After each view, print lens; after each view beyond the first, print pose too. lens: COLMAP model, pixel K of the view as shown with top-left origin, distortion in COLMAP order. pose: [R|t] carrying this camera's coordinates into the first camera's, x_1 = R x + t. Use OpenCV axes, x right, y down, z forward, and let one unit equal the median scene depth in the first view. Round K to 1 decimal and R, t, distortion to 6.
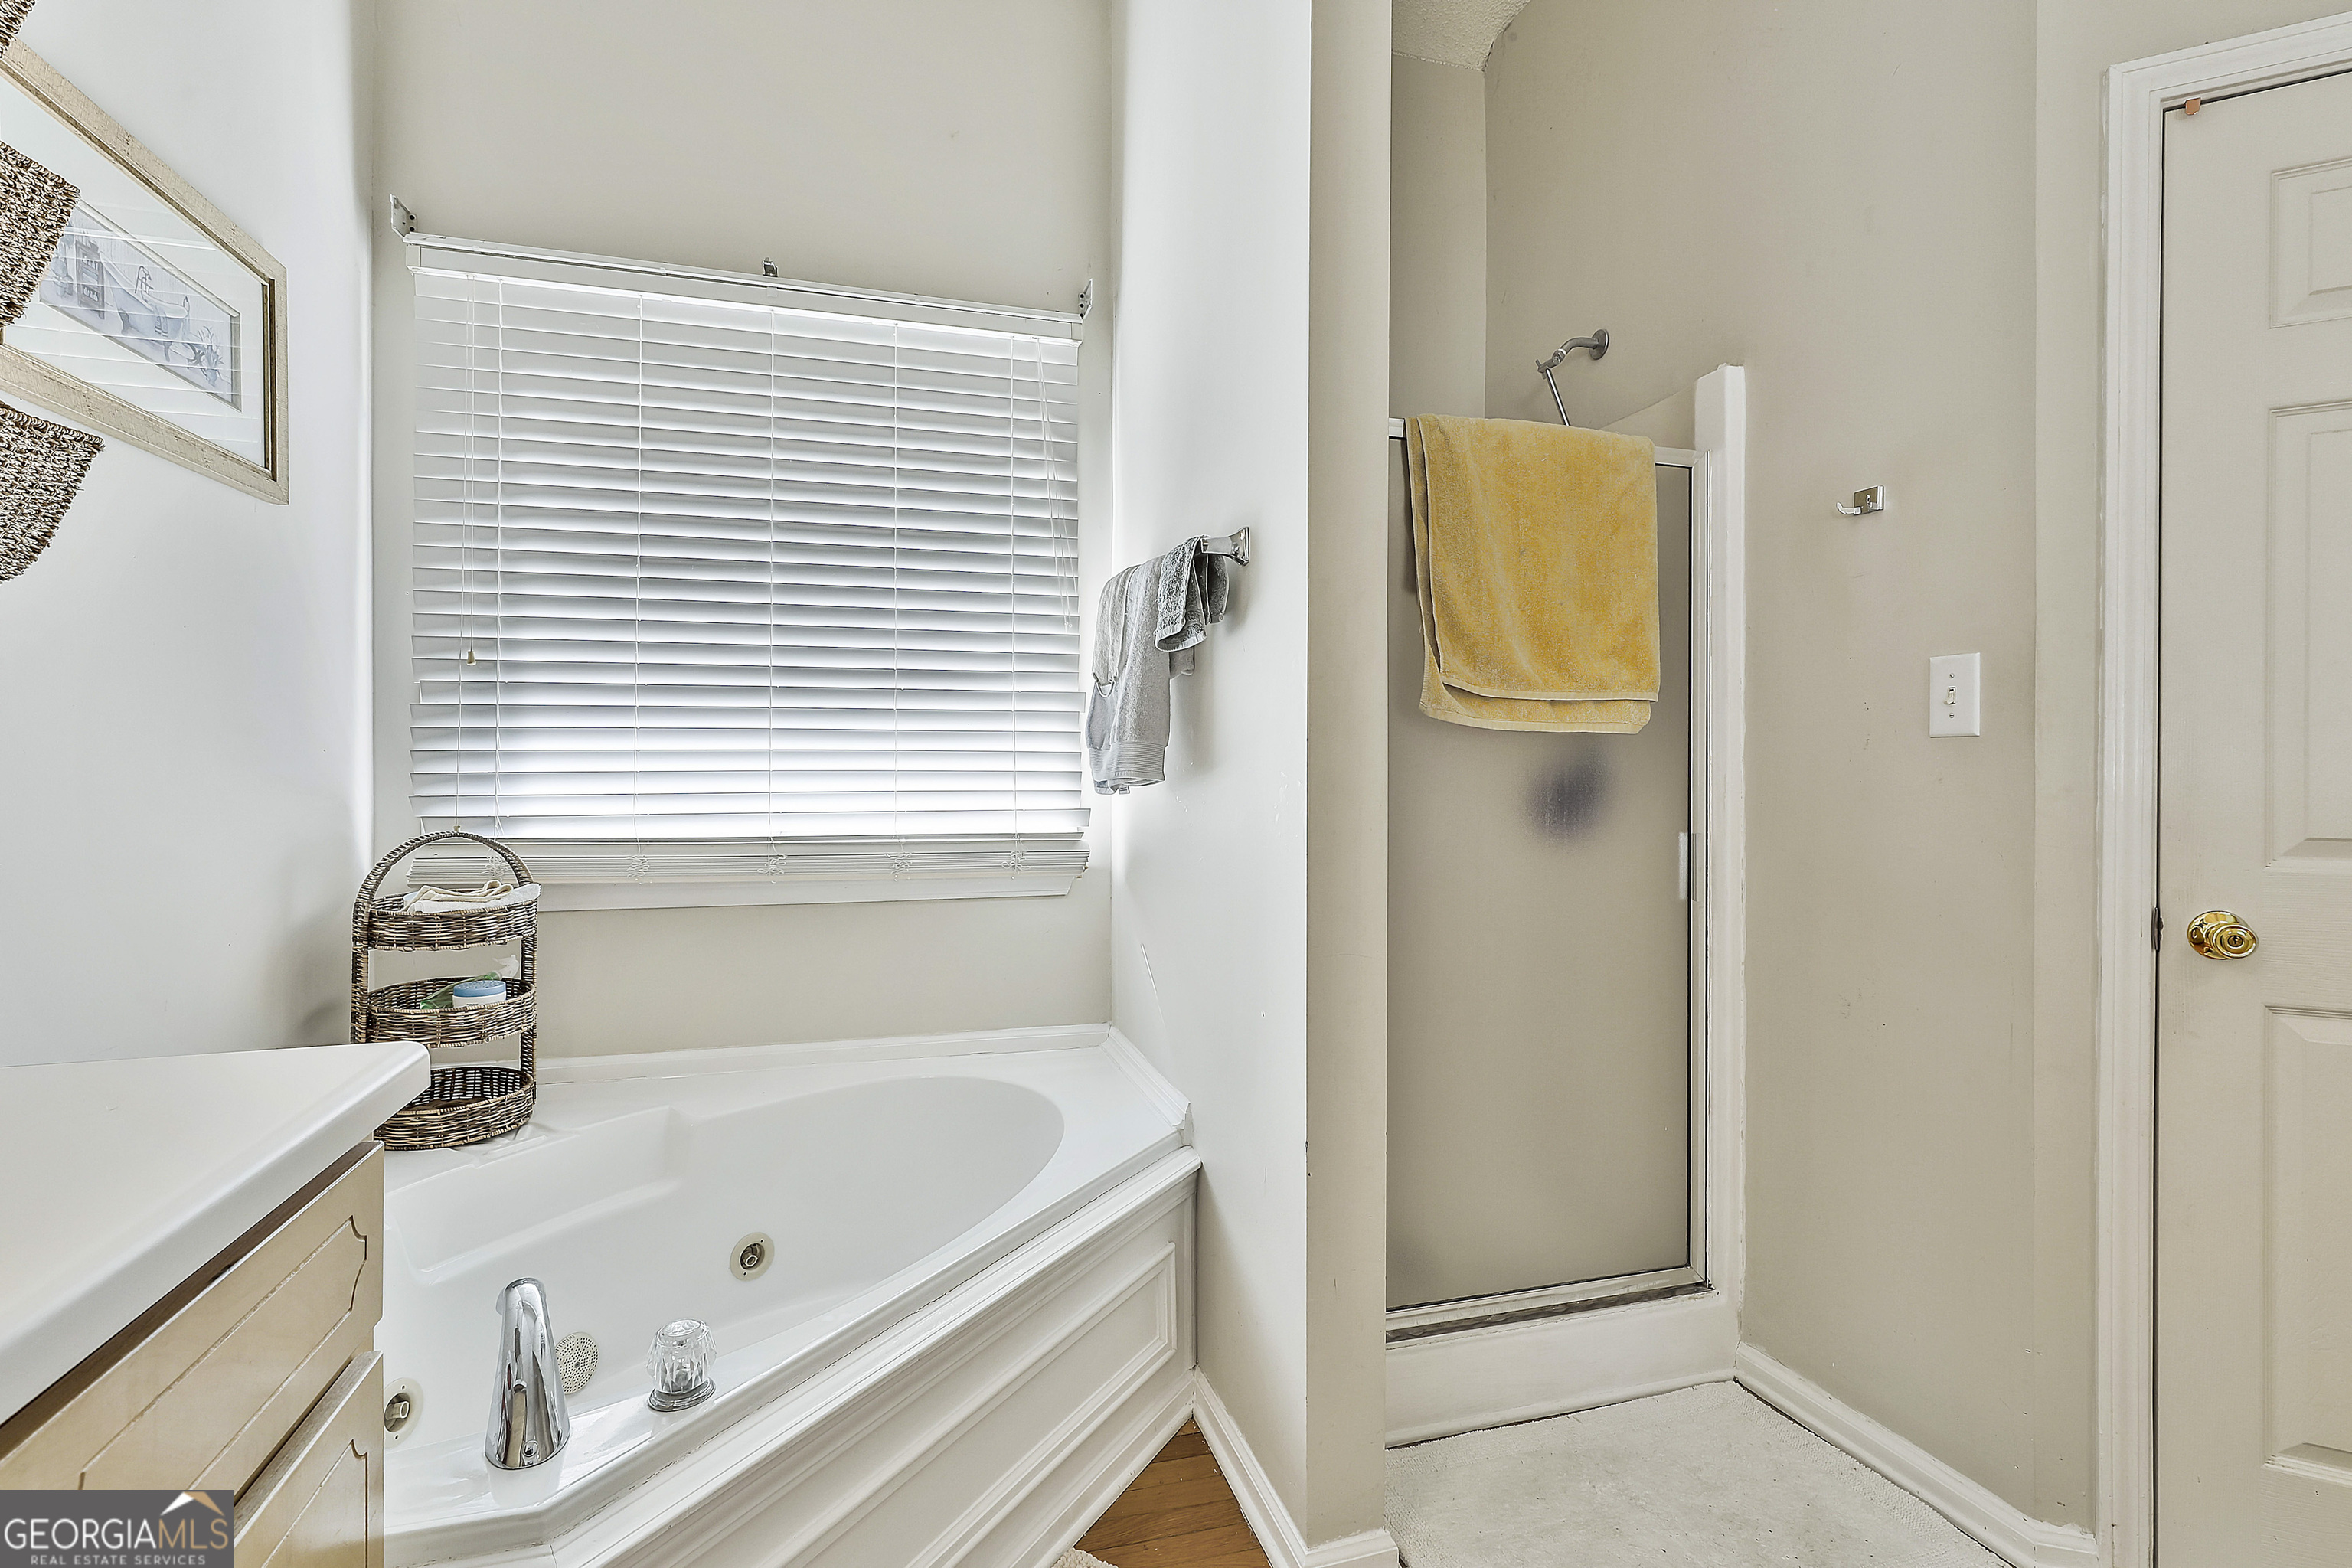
lens RADIAL K [[1130.6, 0, 1183.1], [0, 1130.6, 764.4], [0, 0, 1]] dist [-0.004892, 0.002115]
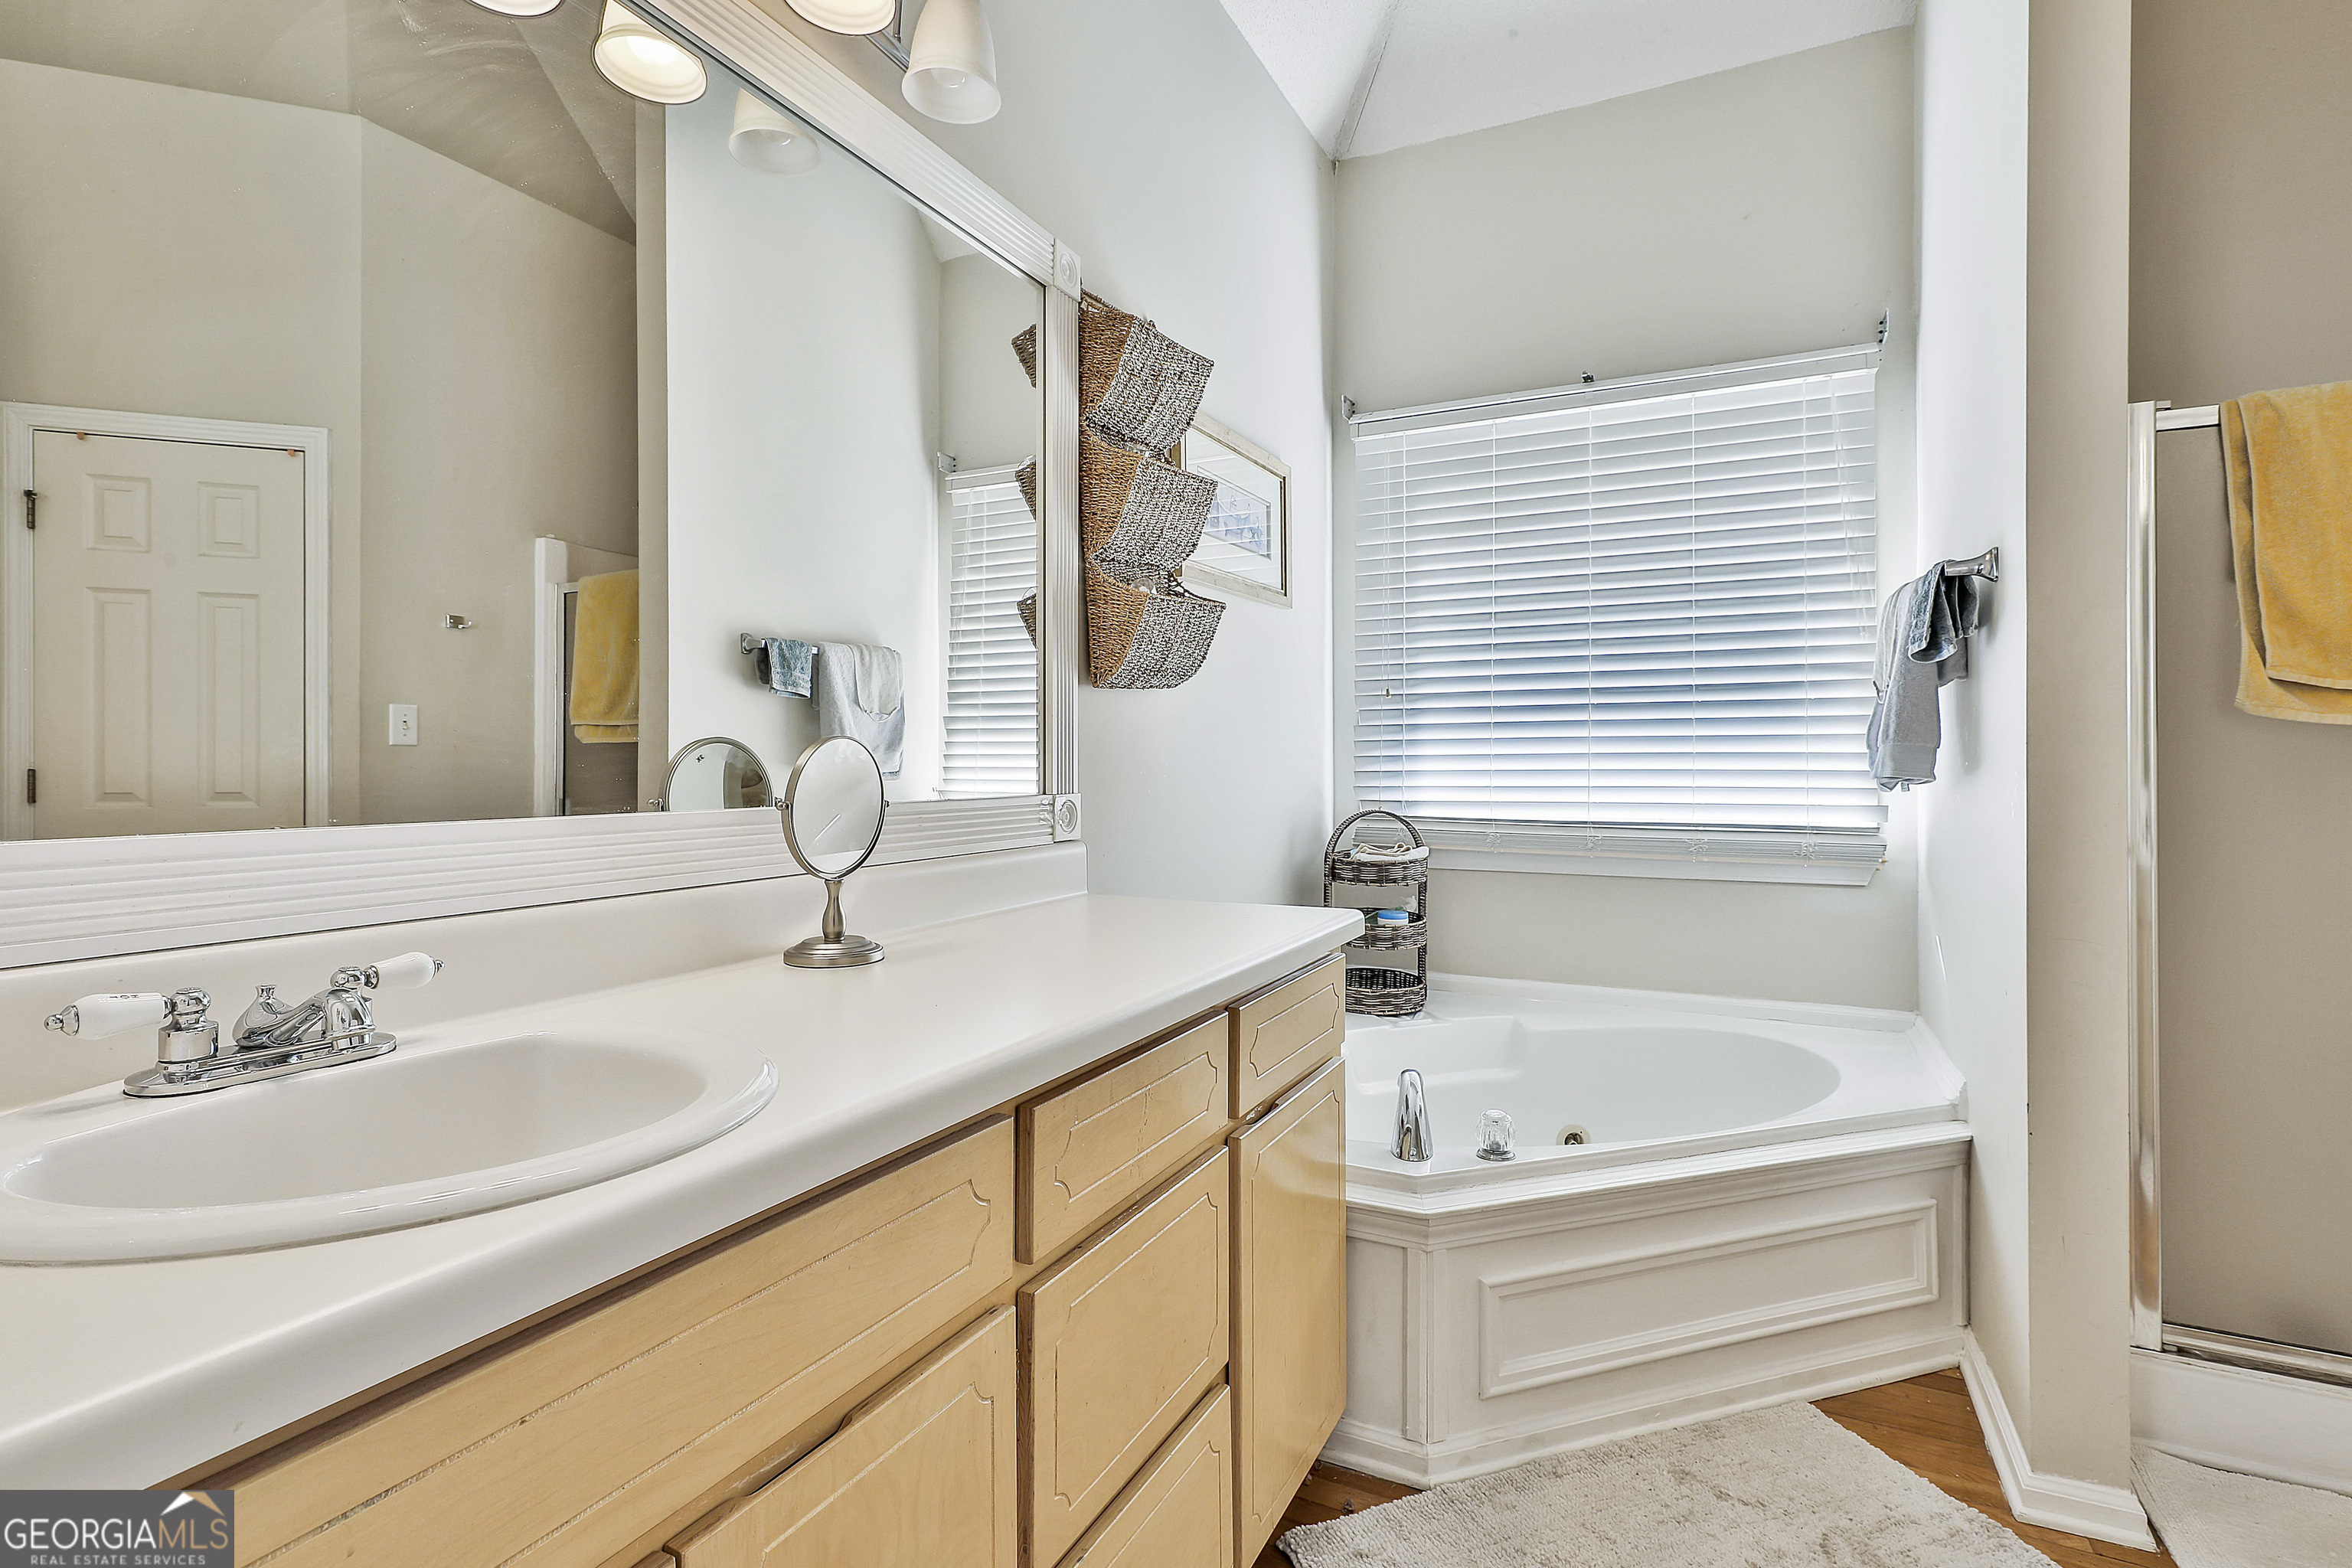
lens RADIAL K [[1130.6, 0, 1177.7], [0, 1130.6, 765.7], [0, 0, 1]] dist [-0.004892, 0.002115]
pose [[0.728977, -0.000617, -0.684538, 0.199362], [0.002603, 0.999995, 0.001870, -0.002959], [0.684533, -0.003146, 0.728975, -0.294340]]
